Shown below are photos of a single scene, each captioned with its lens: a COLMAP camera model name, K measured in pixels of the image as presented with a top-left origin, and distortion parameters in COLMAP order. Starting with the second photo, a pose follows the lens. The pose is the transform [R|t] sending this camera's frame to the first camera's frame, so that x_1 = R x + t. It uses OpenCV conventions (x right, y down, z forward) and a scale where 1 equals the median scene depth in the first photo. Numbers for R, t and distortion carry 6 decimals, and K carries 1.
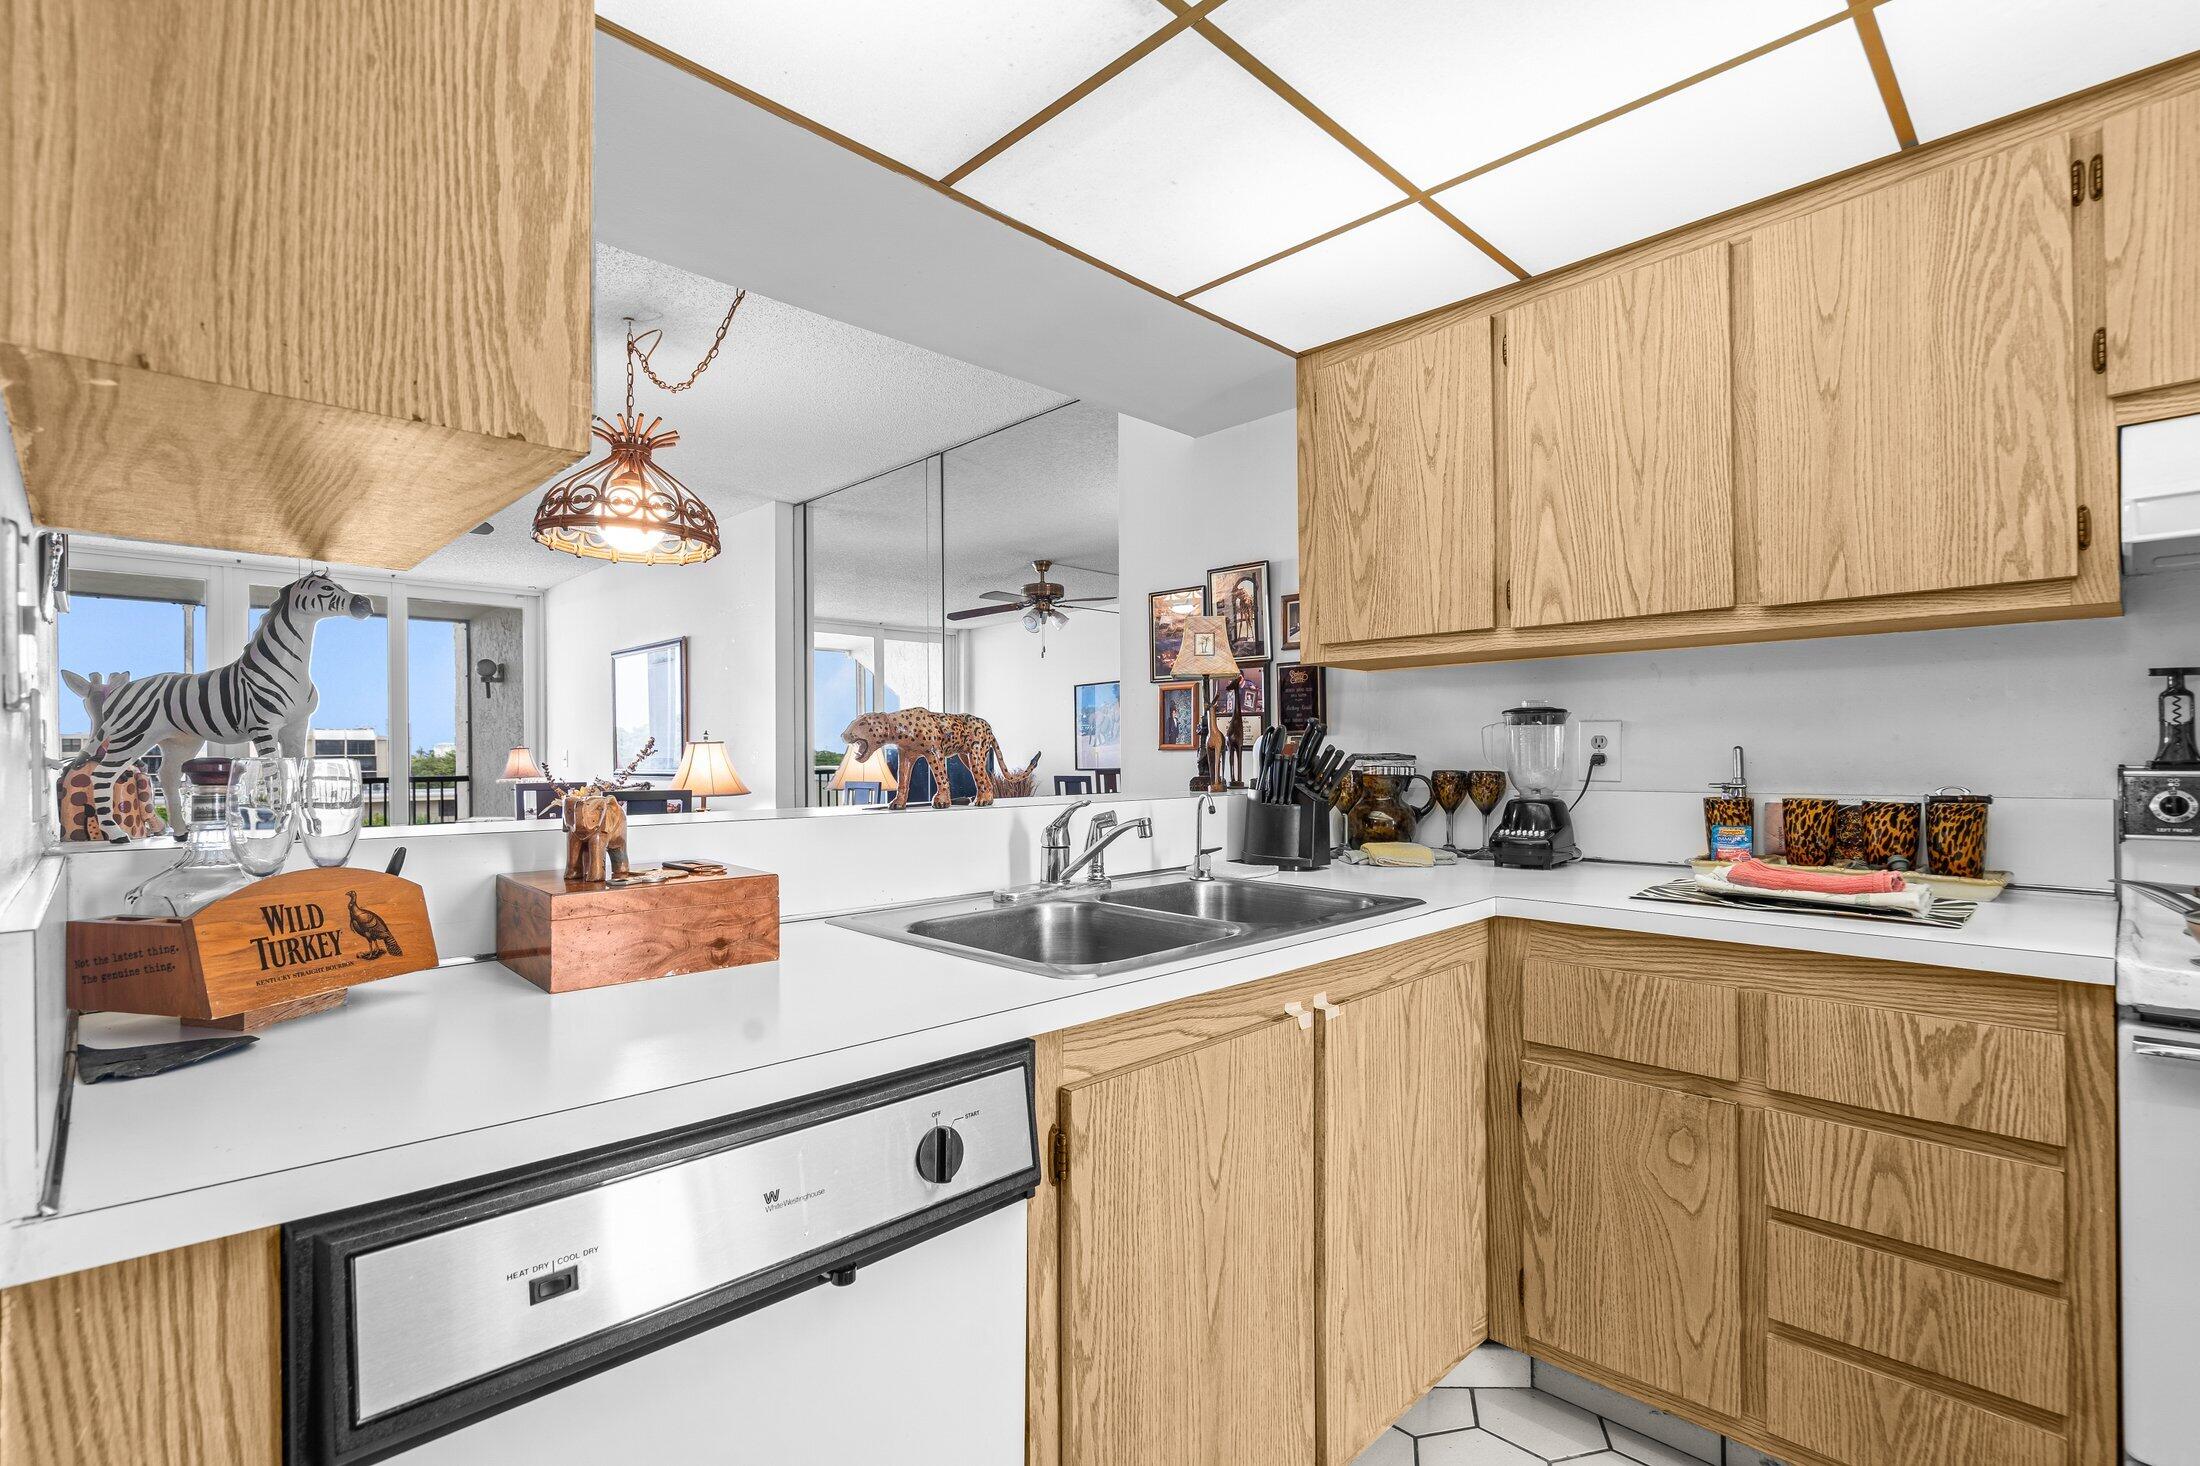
lens RADIAL K [[1010.7, 0, 1099.3], [0, 1010.7, 741.0], [0, 0, 1]] dist [0.000016, 0.000518]
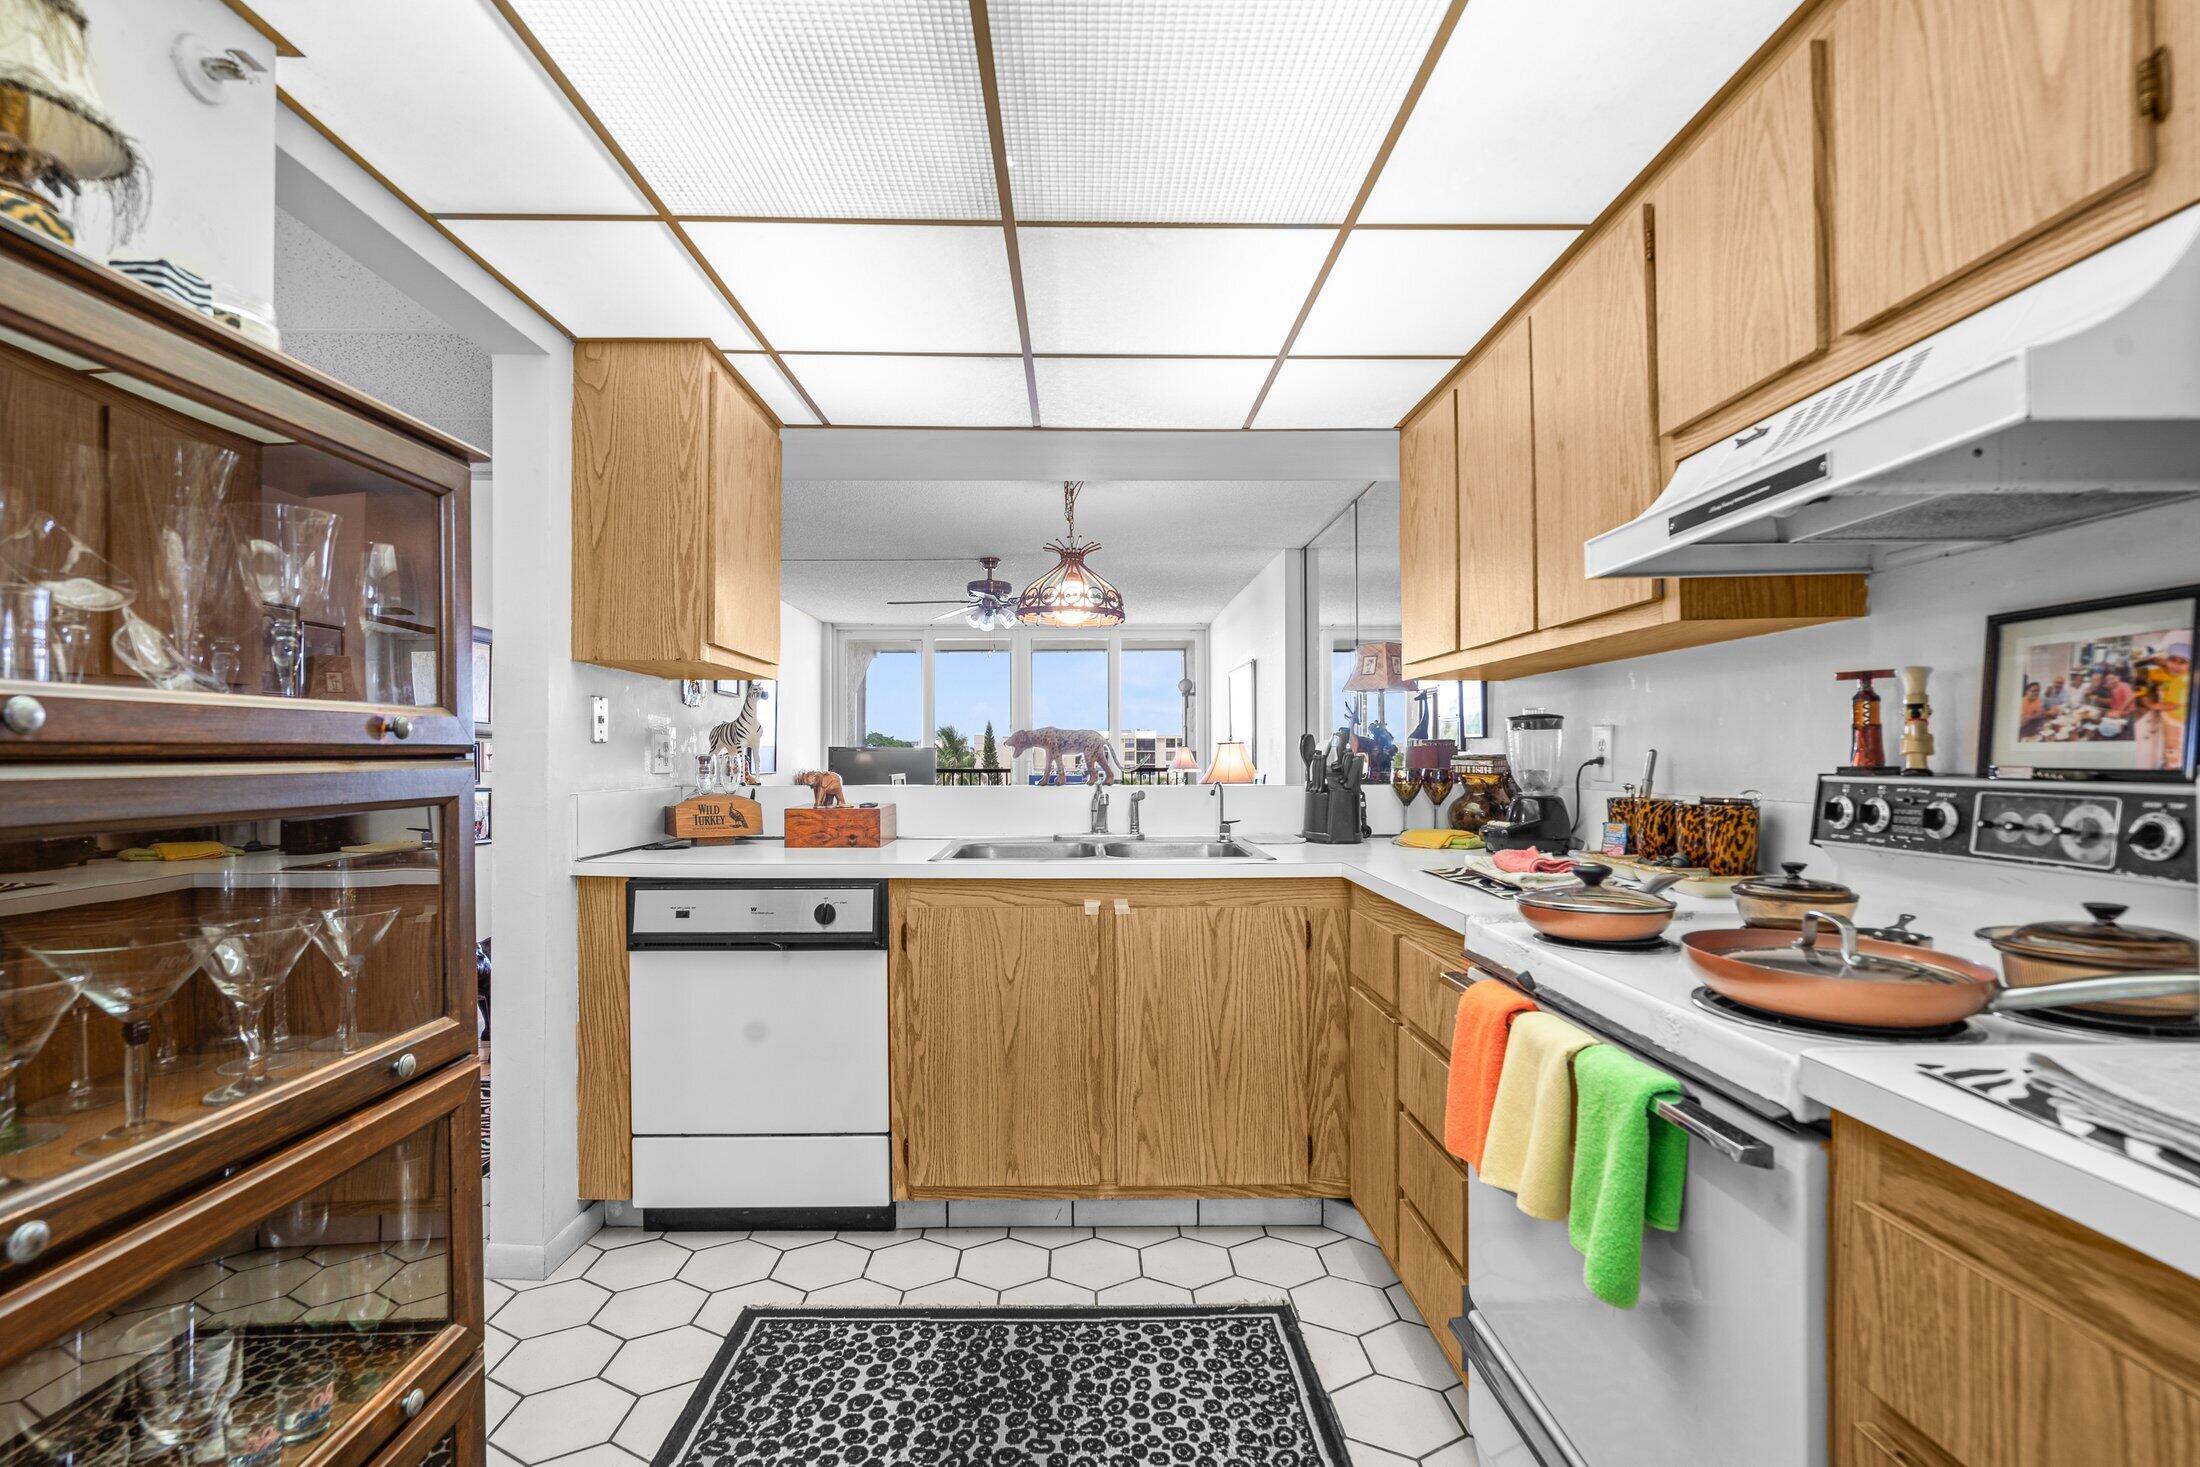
lens RADIAL K [[1010.7, 0, 1096.6], [0, 1010.7, 731.5], [0, 0, 1]] dist [0.000016, 0.000518]
pose [[0.730159, -0.010826, -0.683191, 1.538779], [0.006416, 0.999939, -0.008989, -0.012982], [0.683247, 0.002180, 0.730184, -0.279842]]
